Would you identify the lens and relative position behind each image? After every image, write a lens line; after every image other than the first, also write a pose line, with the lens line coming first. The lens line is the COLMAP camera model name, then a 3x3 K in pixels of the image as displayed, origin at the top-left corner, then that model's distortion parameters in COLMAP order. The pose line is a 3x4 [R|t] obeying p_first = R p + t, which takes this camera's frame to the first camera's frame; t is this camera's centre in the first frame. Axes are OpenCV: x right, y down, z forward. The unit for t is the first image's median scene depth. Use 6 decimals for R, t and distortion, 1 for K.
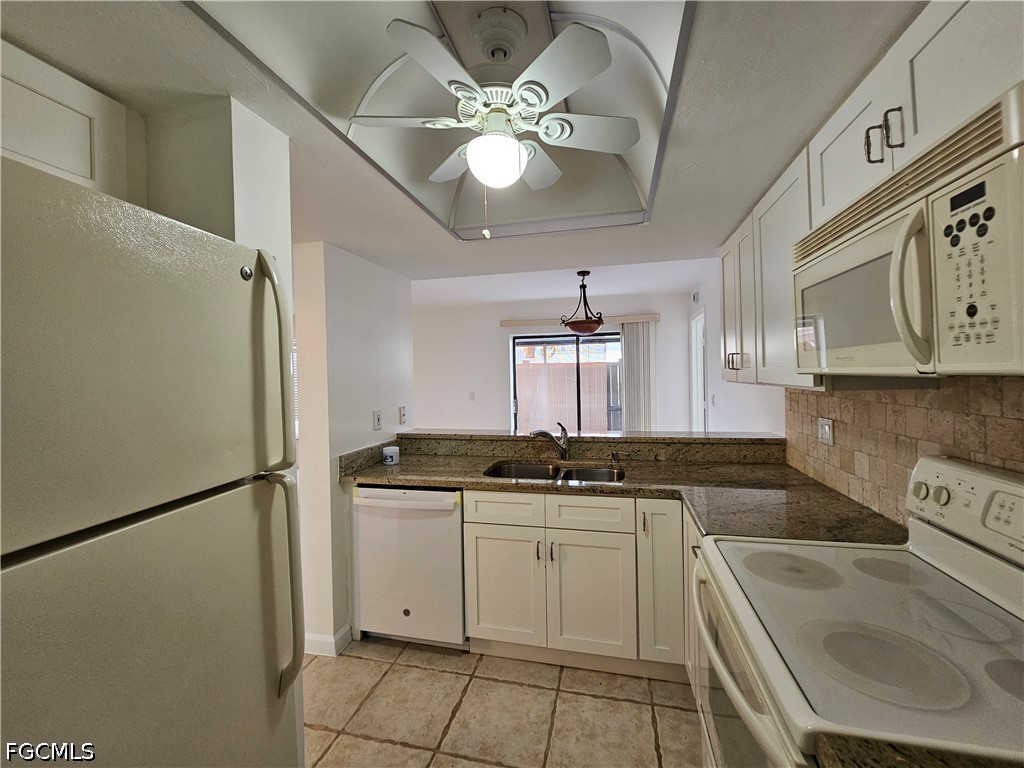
lens RADIAL K [[418.9, 0, 521.0], [0, 418.9, 378.1], [0, 0, 1]] dist [0.002789, -0.000376]
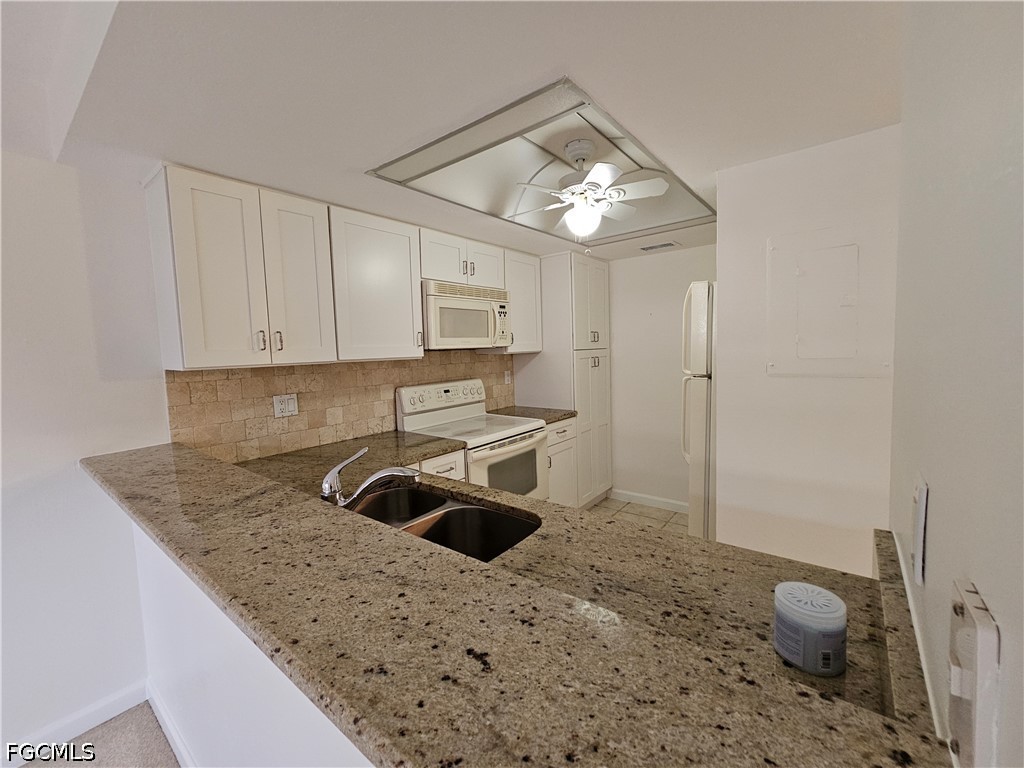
lens RADIAL K [[418.9, 0, 516.3], [0, 418.9, 380.4], [0, 0, 1]] dist [0.002789, -0.000376]
pose [[-0.900607, 0.019310, 0.434205, -0.364679], [0.058381, 0.995334, 0.076827, 0.006258], [-0.430695, 0.094540, -0.897532, 1.818062]]
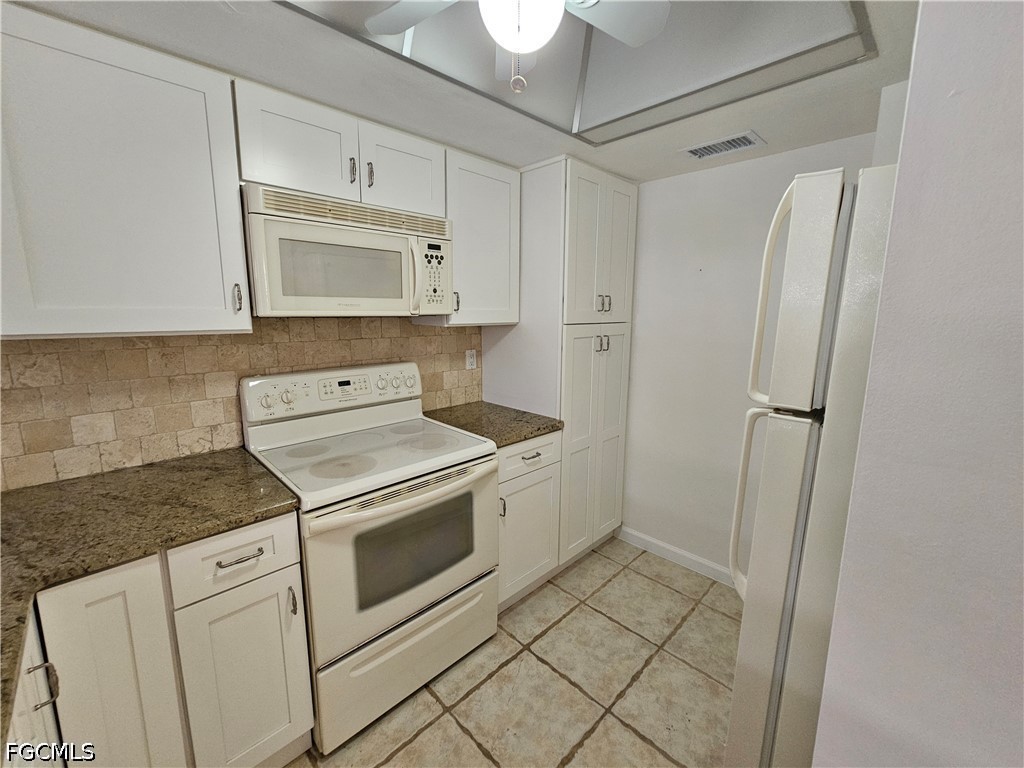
lens RADIAL K [[418.9, 0, 514.1], [0, 418.9, 376.7], [0, 0, 1]] dist [0.002789, -0.000376]
pose [[-0.840319, -0.068702, 0.537720, -0.304771], [0.018765, 0.987656, 0.155513, -0.008402], [-0.541767, 0.140771, -0.828657, 1.093958]]
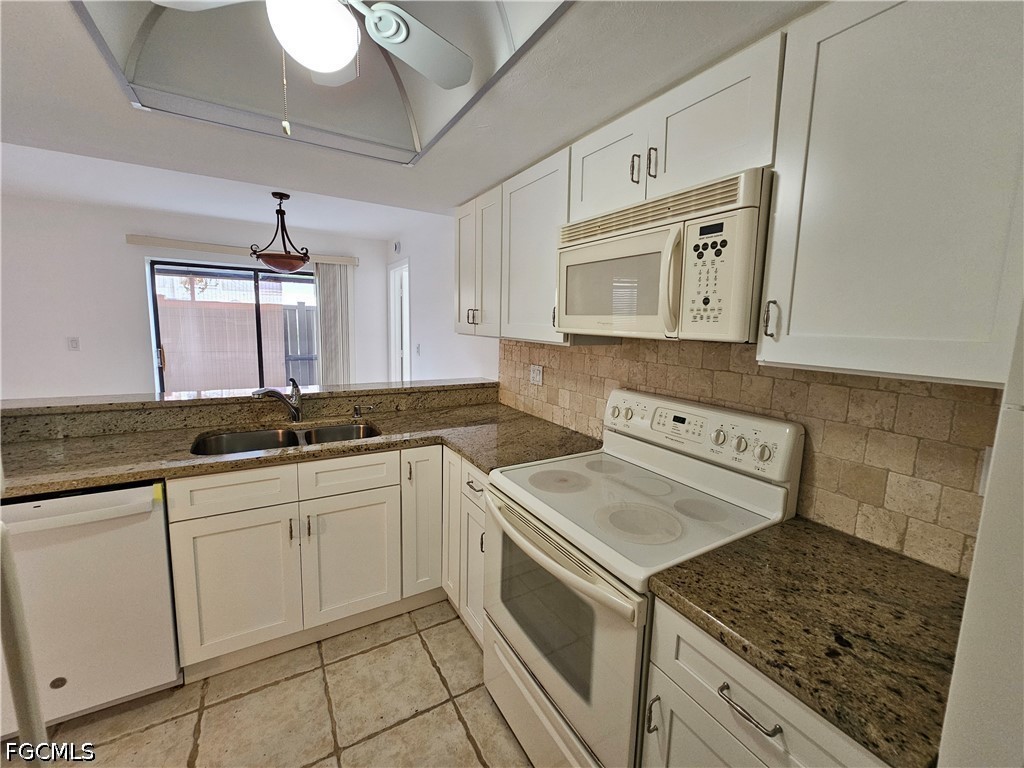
lens RADIAL K [[418.9, 0, 521.4], [0, 418.9, 377.5], [0, 0, 1]] dist [0.002789, -0.000376]
pose [[0.718214, -0.048889, 0.694103, -0.217419], [-0.037035, 0.993429, 0.108293, -0.005100], [-0.694836, -0.103483, 0.711684, 0.108685]]
